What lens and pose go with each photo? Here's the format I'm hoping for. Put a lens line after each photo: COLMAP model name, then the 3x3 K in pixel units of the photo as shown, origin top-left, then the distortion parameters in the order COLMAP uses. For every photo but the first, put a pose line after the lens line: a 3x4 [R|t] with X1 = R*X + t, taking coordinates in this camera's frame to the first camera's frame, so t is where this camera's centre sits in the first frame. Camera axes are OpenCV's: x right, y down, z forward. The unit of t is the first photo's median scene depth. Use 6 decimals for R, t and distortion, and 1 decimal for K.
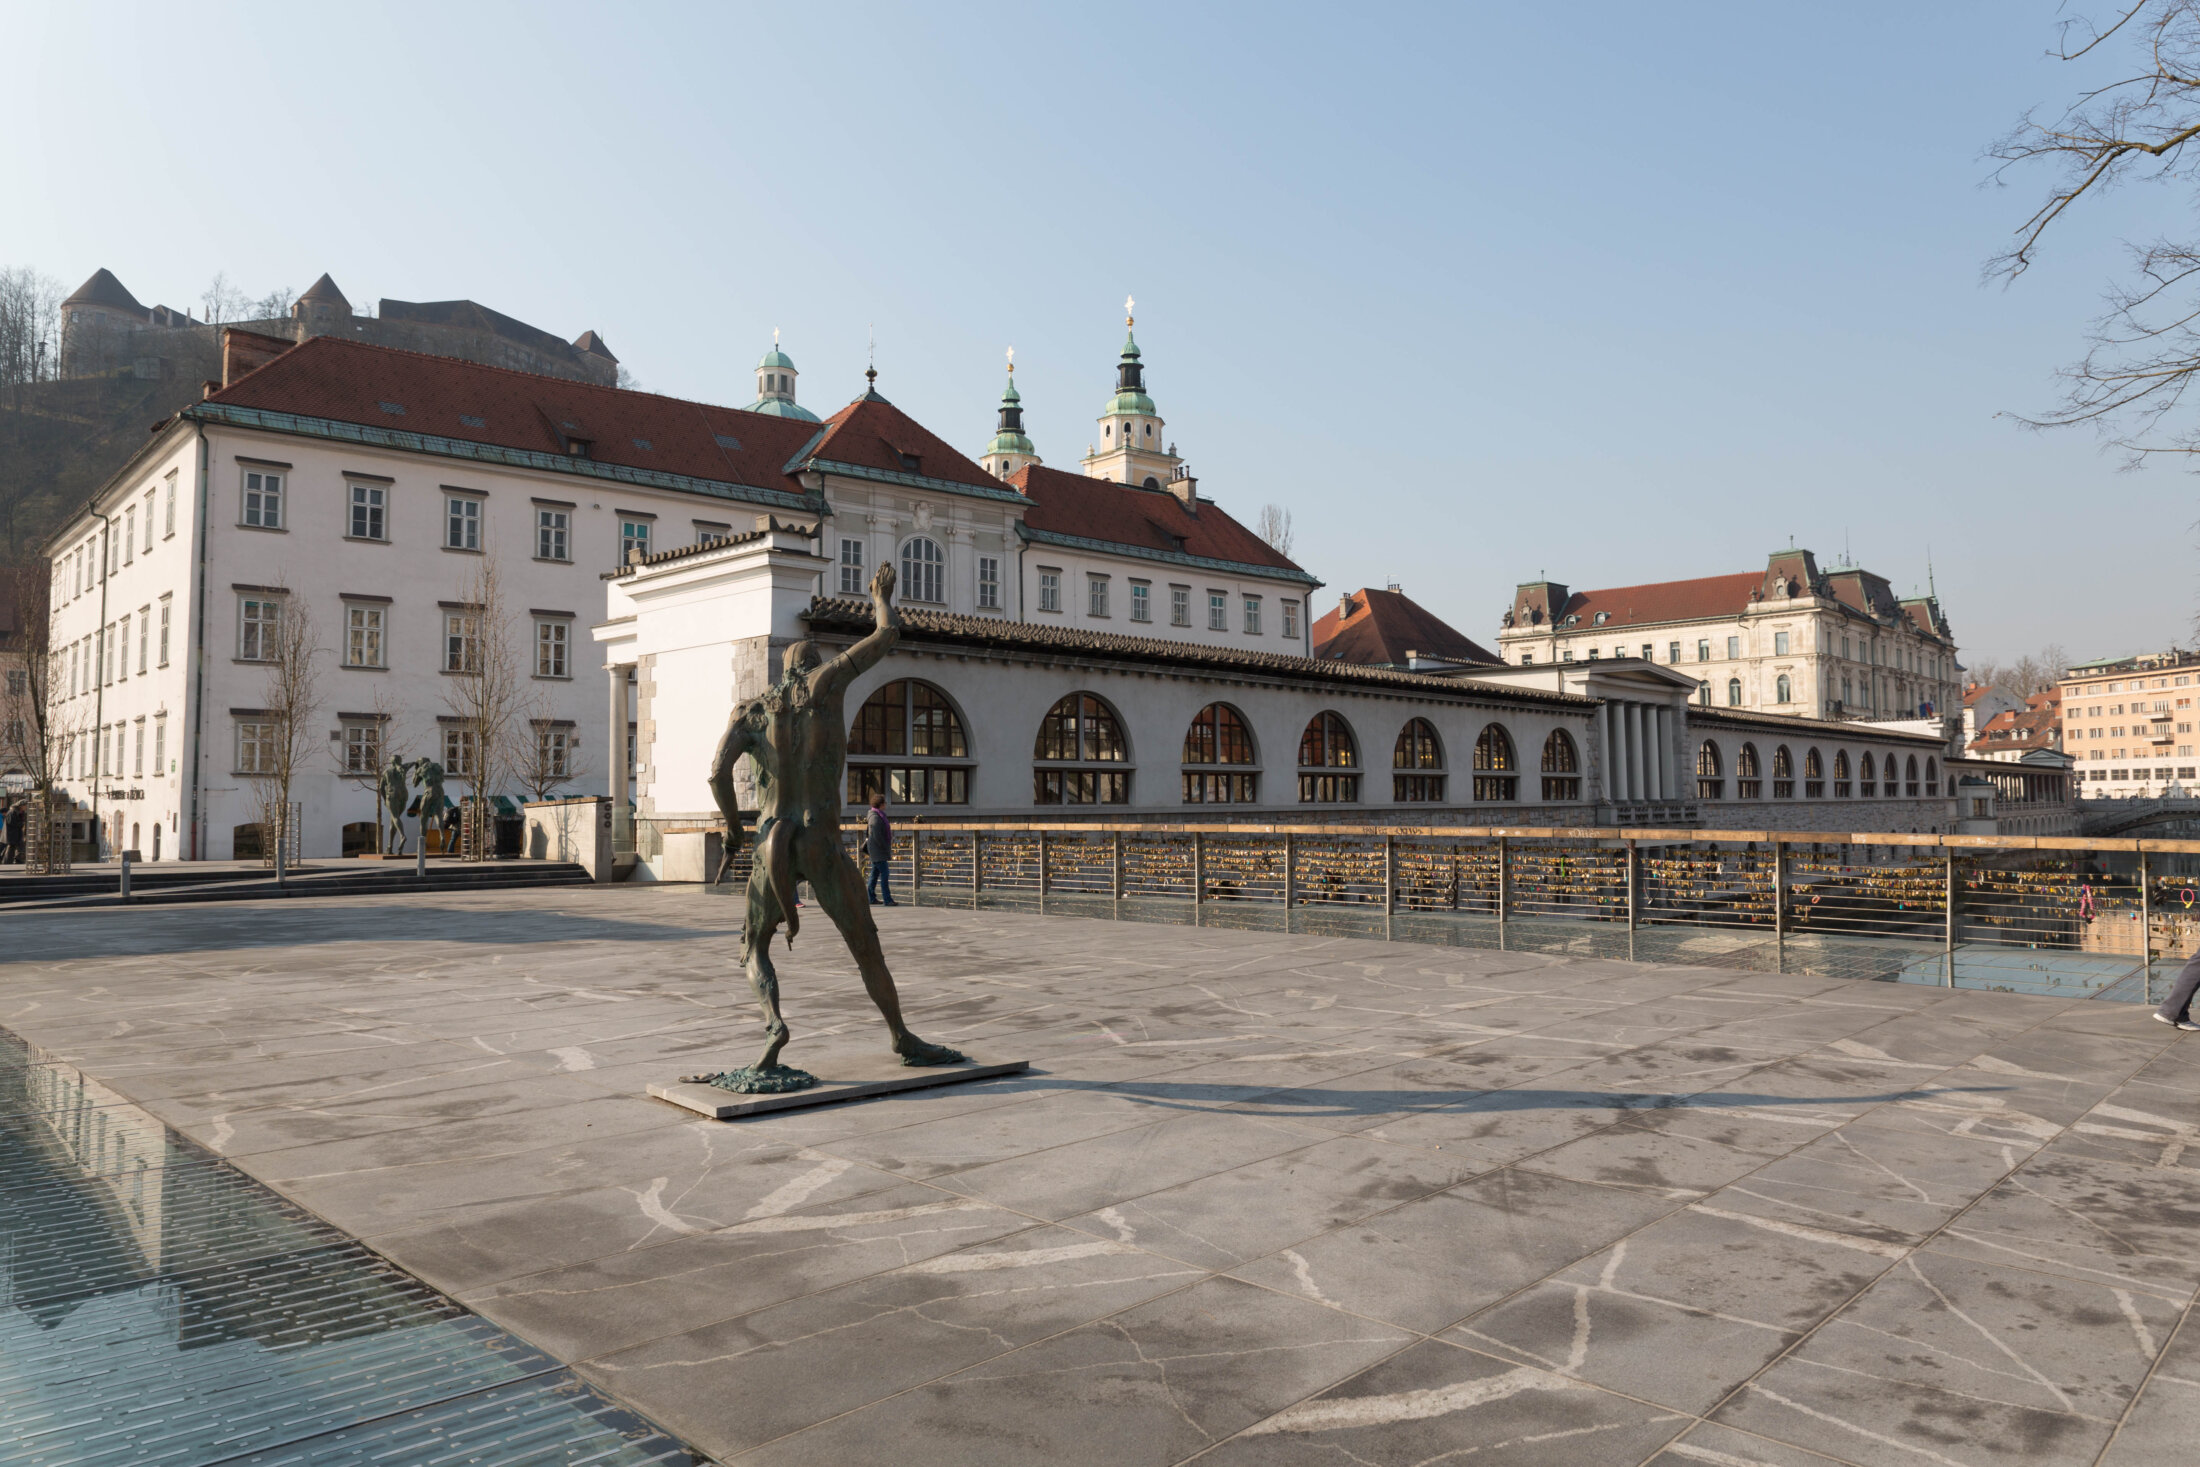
lens RADIAL K [[1501.4, 0, 1126.0], [0, 1501.4, 726.9], [0, 0, 1]] dist [0.004822, 0.002493]
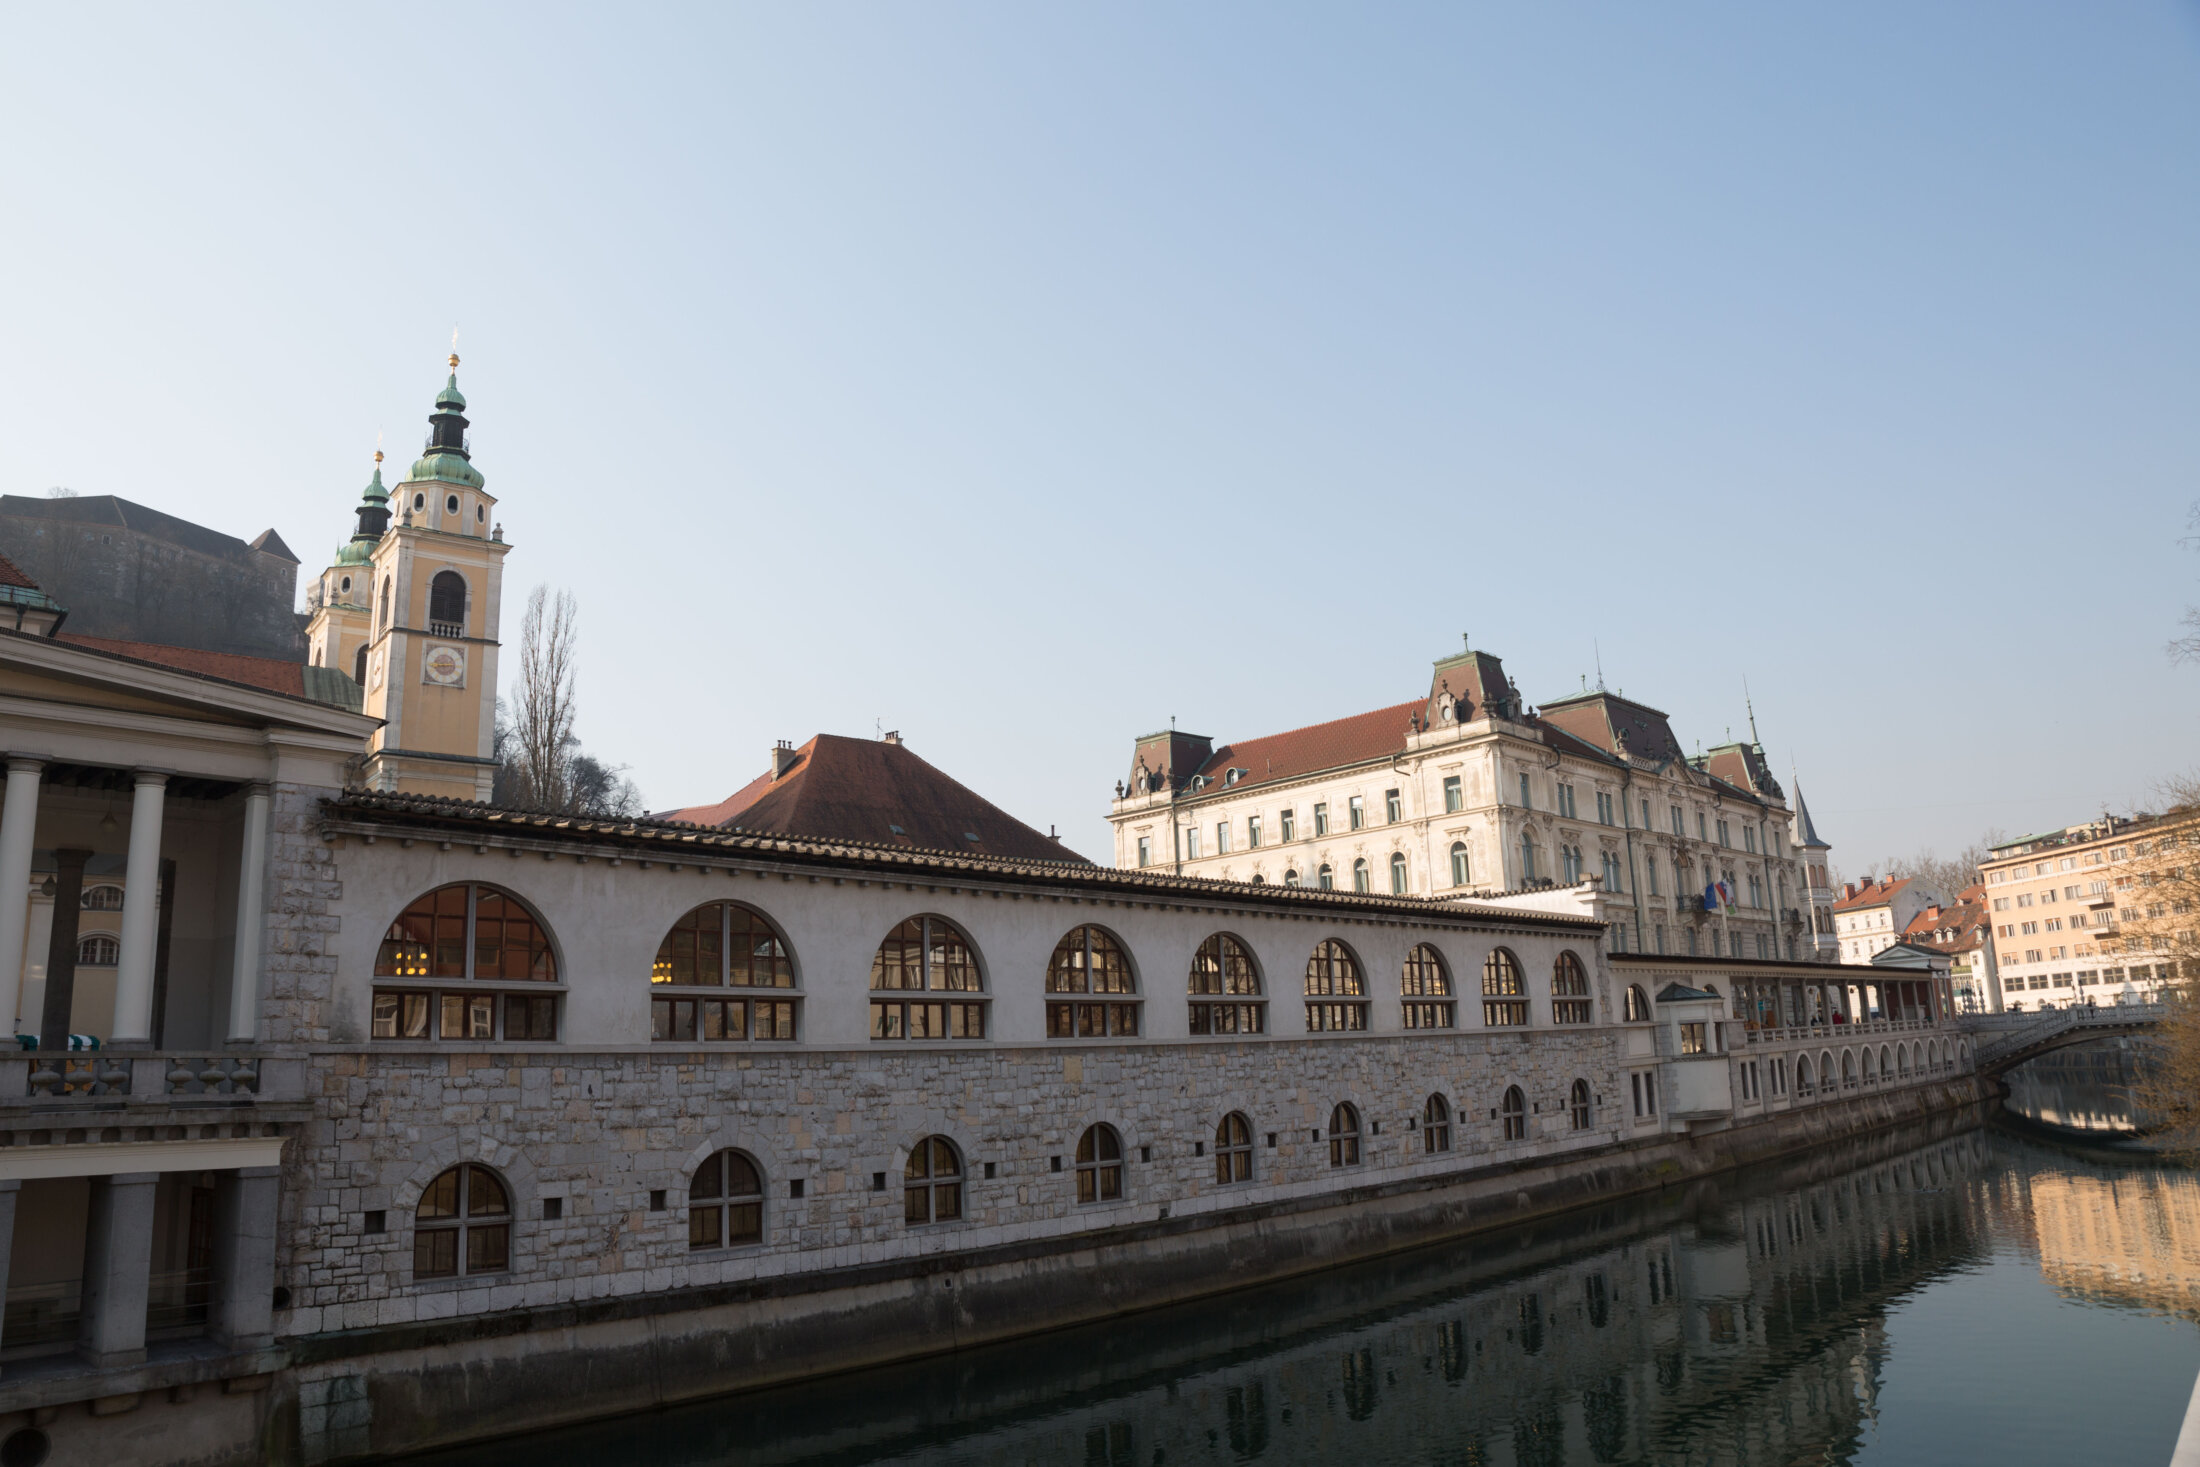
lens RADIAL K [[1586.3, 0, 1082.1], [0, 1586.3, 698.9], [0, 0, 1]] dist [-0.137160, 0.072639]
pose [[0.999162, -0.035668, -0.020055, 0.253050], [0.031539, 0.983535, -0.177946, 0.017094], [0.026071, 0.177164, 0.983836, 0.279644]]
